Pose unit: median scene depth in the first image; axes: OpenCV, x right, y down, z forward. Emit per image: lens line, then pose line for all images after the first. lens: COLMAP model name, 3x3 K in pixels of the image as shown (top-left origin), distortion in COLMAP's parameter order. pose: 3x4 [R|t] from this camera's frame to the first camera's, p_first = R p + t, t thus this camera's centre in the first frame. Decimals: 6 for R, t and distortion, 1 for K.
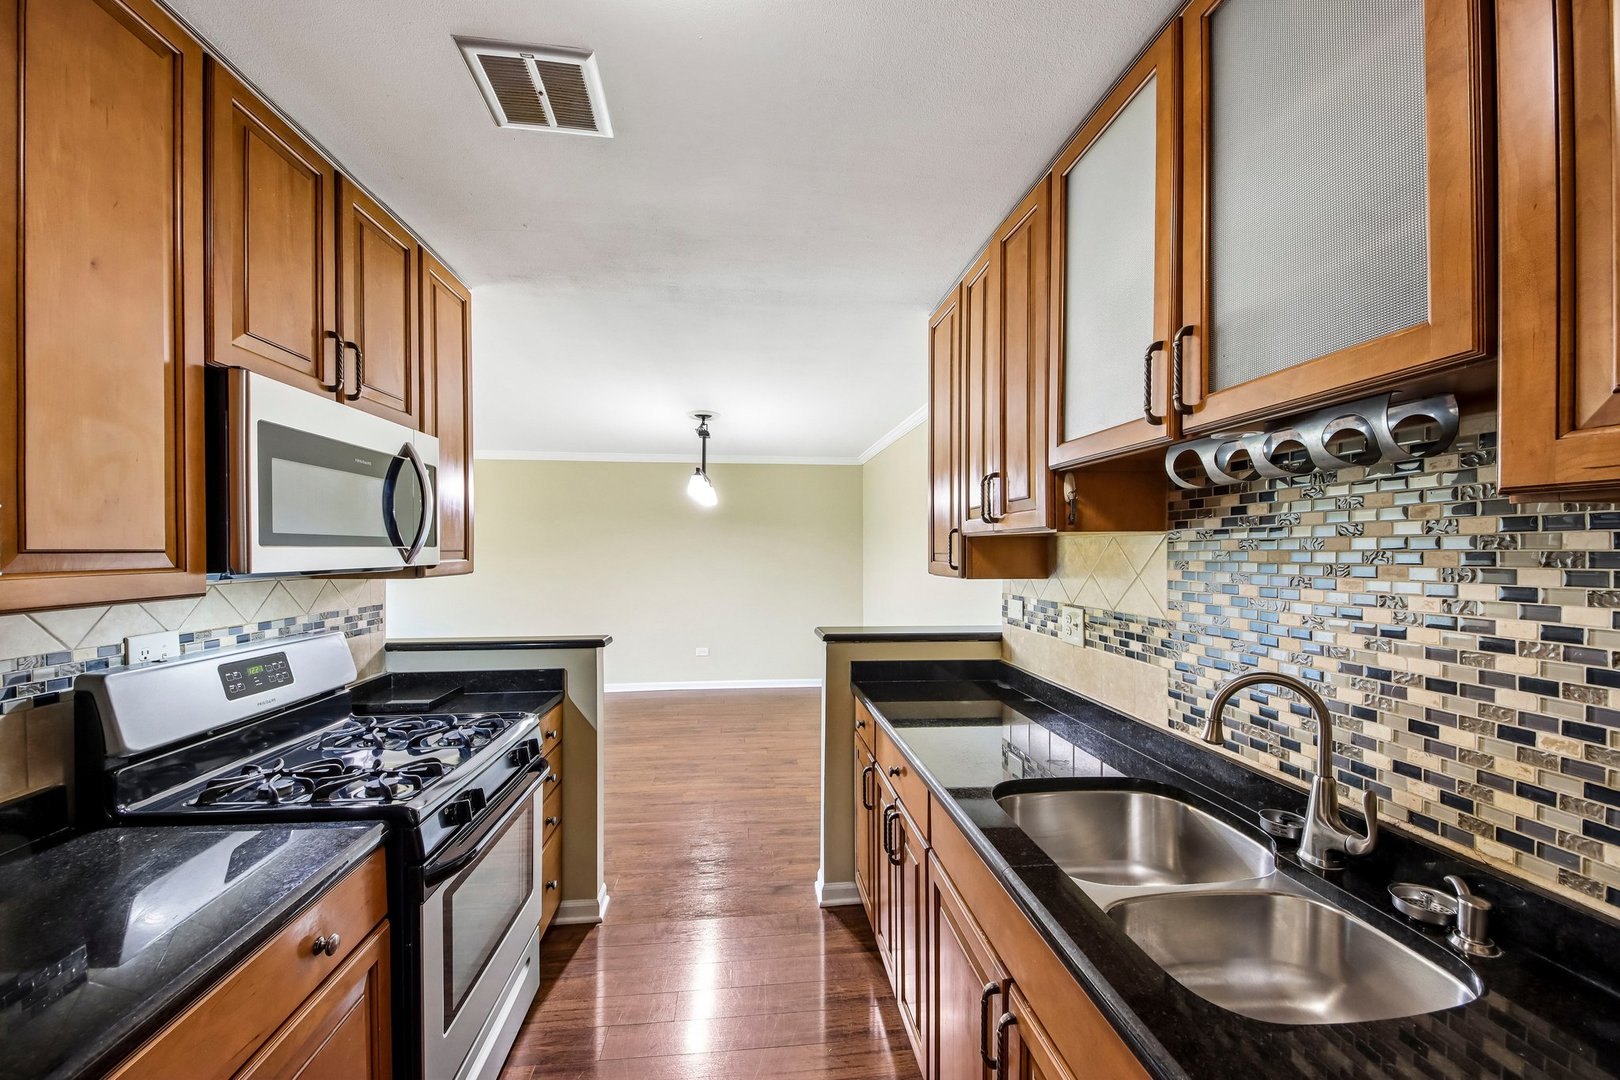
lens RADIAL K [[607.6, 0, 804.1], [0, 607.6, 547.6], [0, 0, 1]] dist [0.028209, -0.019108]
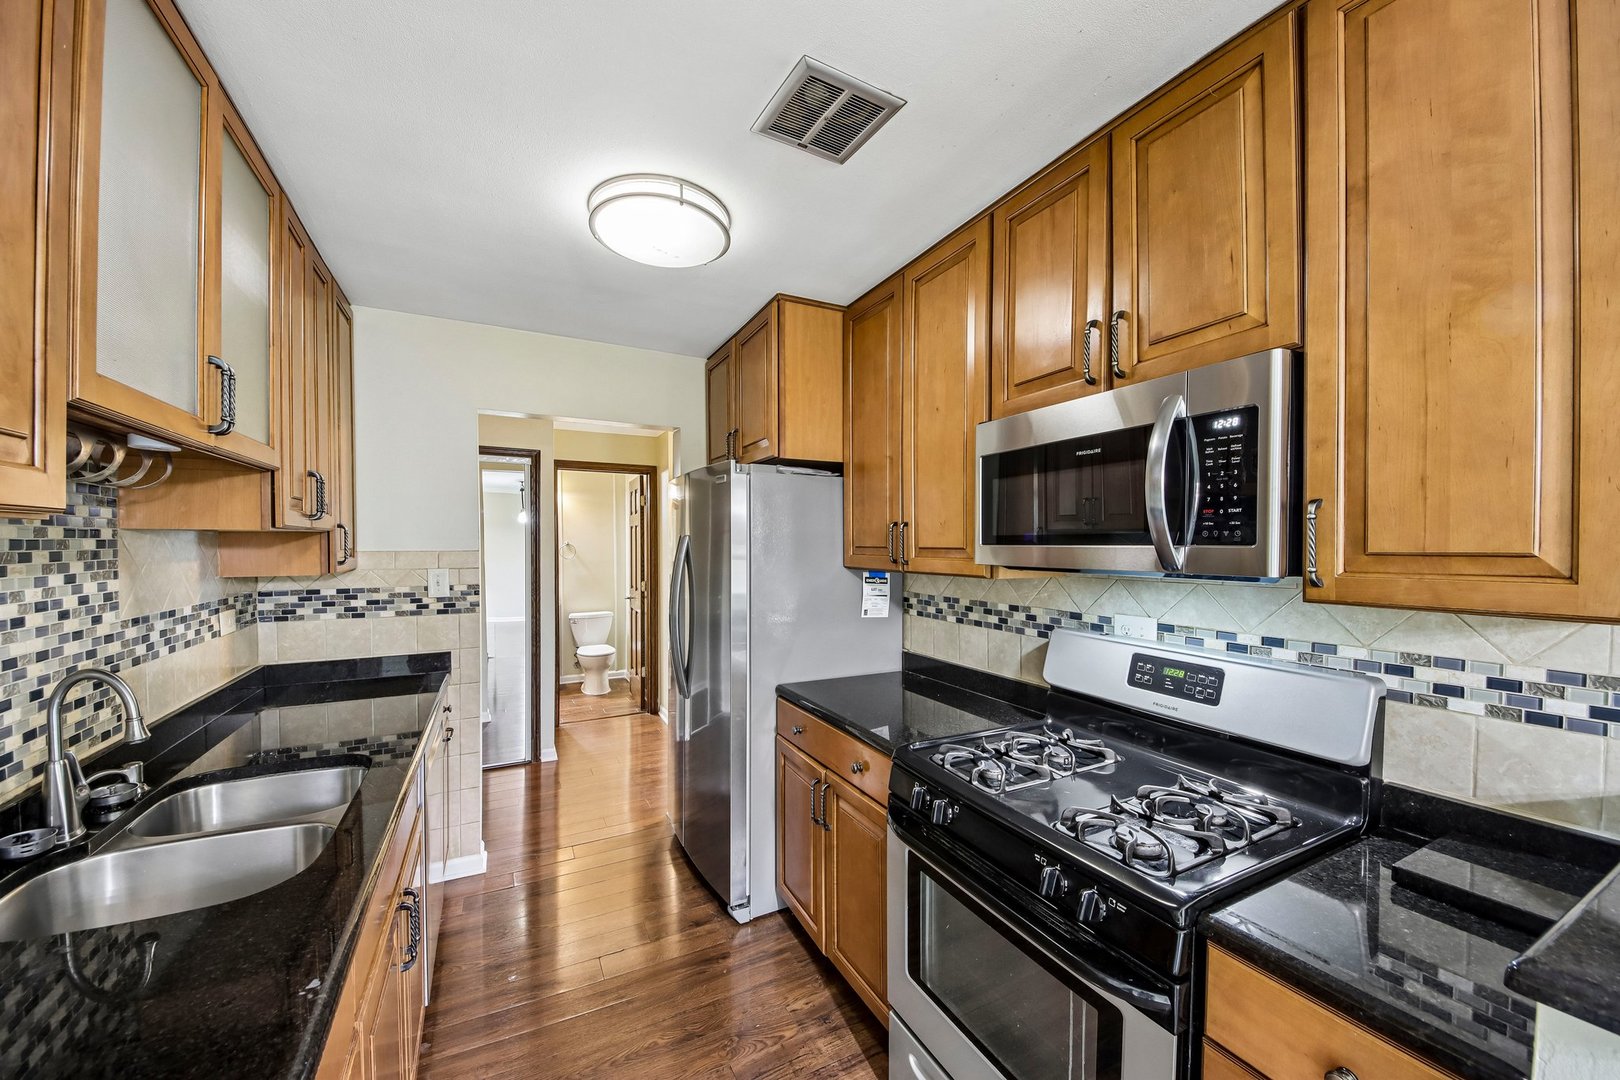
lens RADIAL K [[607.6, 0, 804.1], [0, 607.6, 547.6], [0, 0, 1]] dist [0.028209, -0.019108]
pose [[-0.935463, 0.003639, -0.353406, -0.007703], [0.001887, 0.999984, 0.005302, -0.003643], [0.353419, 0.004293, -0.935455, 1.715614]]
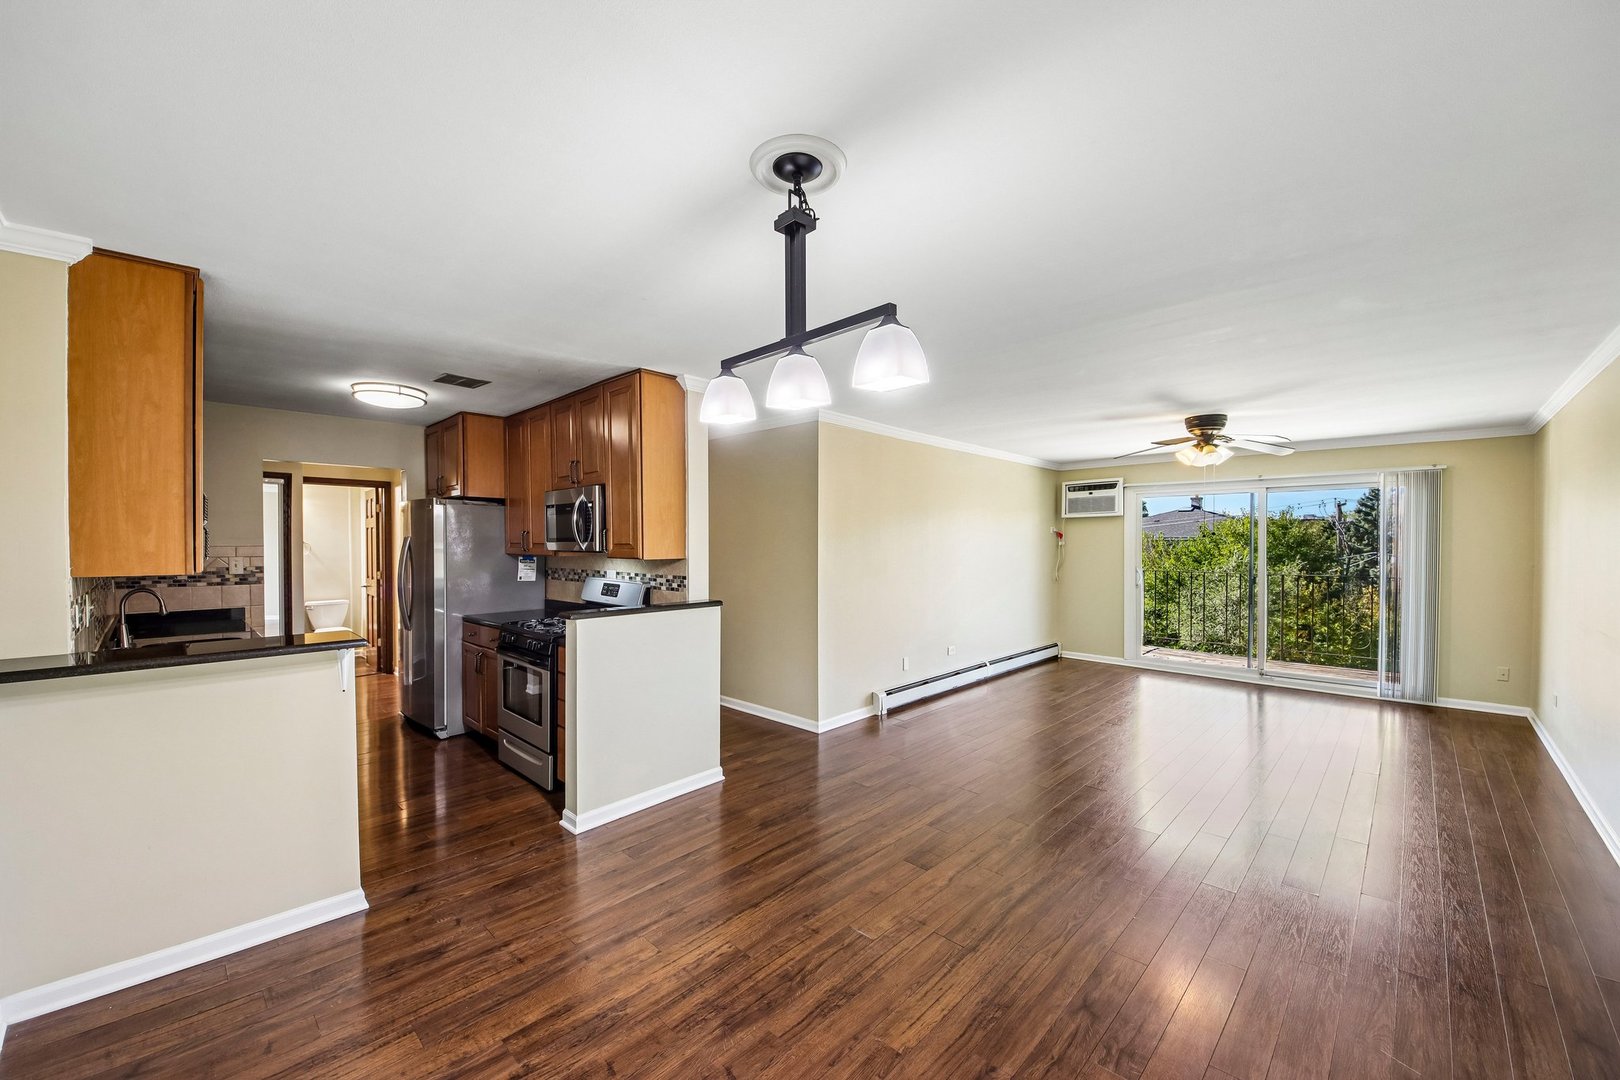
lens RADIAL K [[630.5, 0, 803.8], [0, 630.5, 547.4], [0, 0, 1]] dist [0.056941, -0.042698]
pose [[-0.770306, 0.008178, -0.637622, 0.214301], [0.003141, 0.999954, 0.009030, 0.000191], [0.637667, 0.004953, -0.770296, 3.688061]]
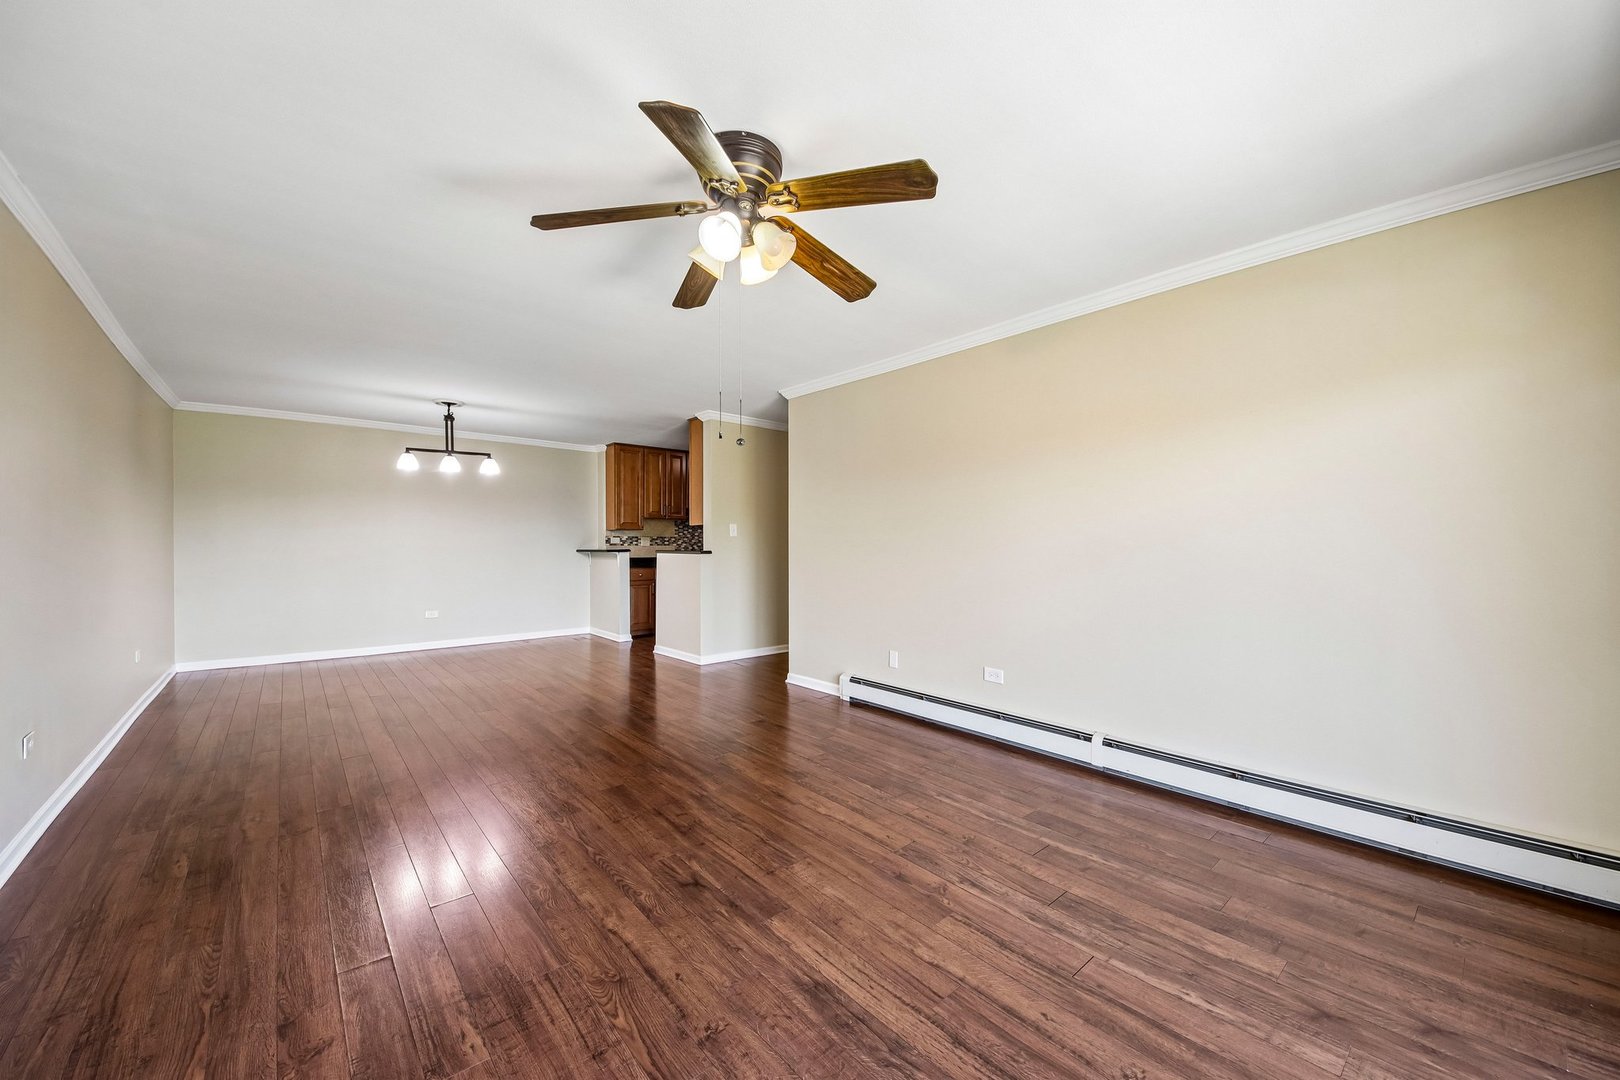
lens RADIAL K [[607.6, 0, 804.1], [0, 607.6, 547.6], [0, 0, 1]] dist [0.028209, -0.019108]
pose [[-0.573674, -0.008163, 0.819043, -4.513300], [-0.003432, 0.999966, 0.007562, 0.172024], [-0.819076, 0.001527, -0.573682, 3.193260]]
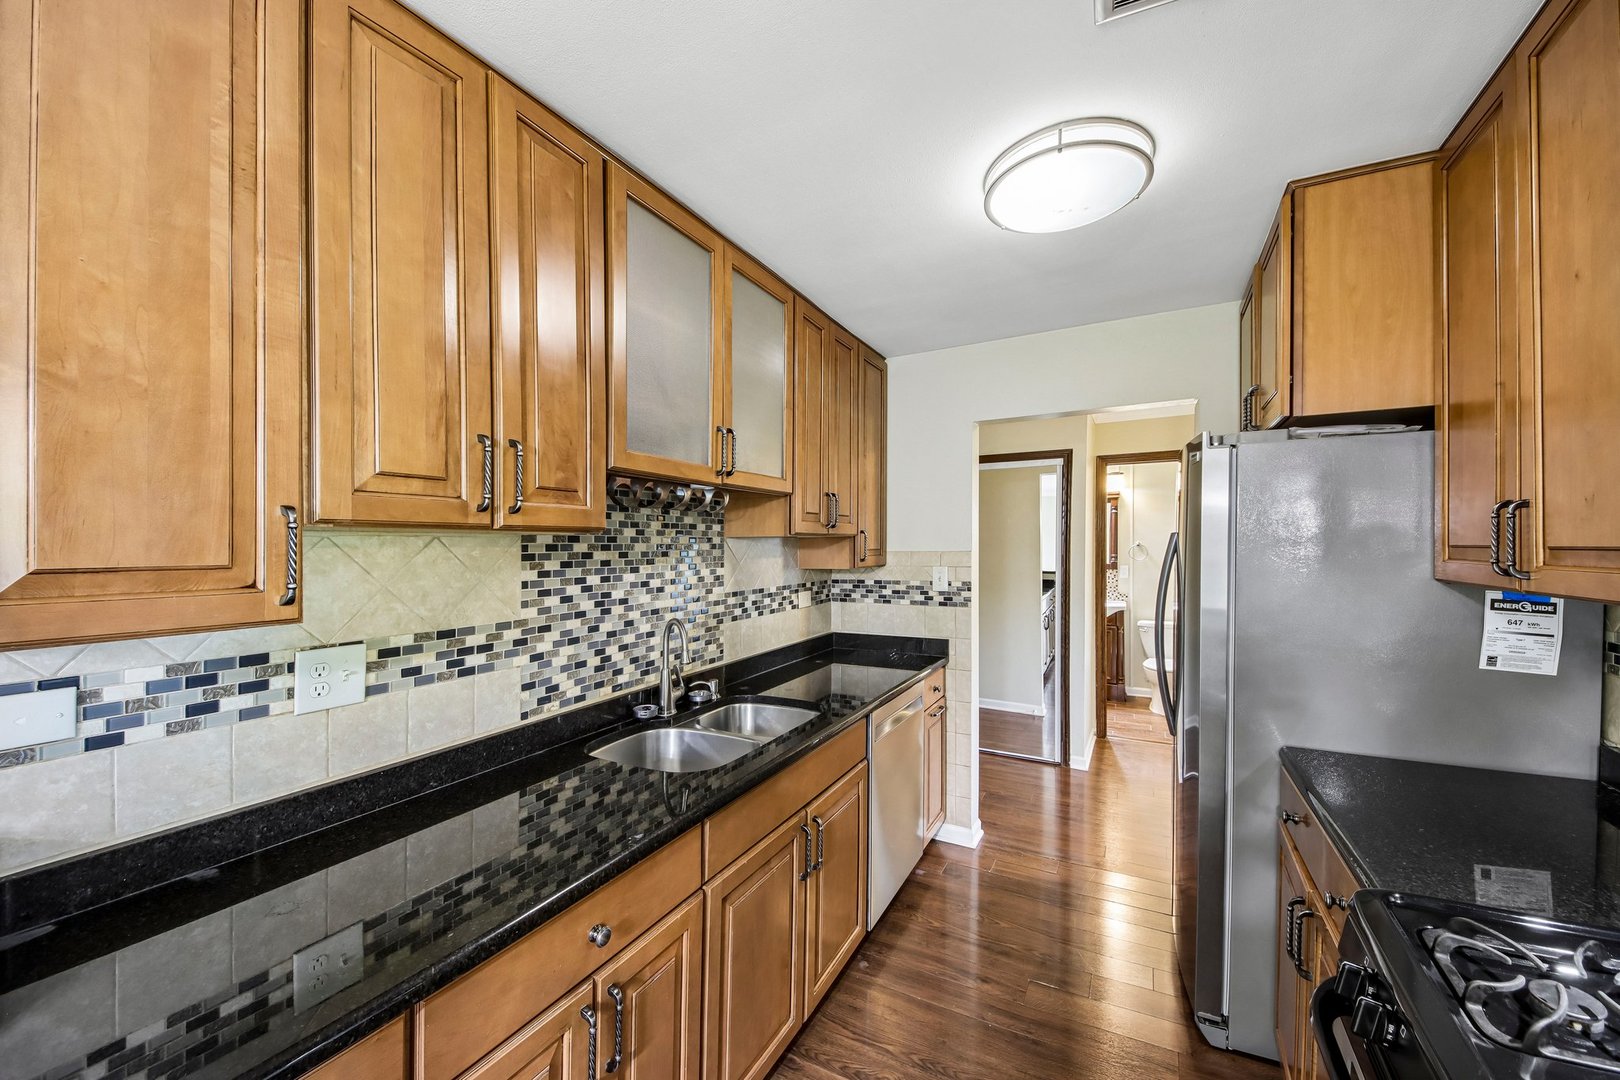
lens RADIAL K [[607.6, 0, 804.1], [0, 607.6, 547.6], [0, 0, 1]] dist [0.028209, -0.019108]
pose [[-0.822891, 0.004902, 0.568179, -0.411755], [0.006424, 0.999979, 0.000677, -0.002541], [-0.568163, 0.004207, -0.822905, 1.618053]]
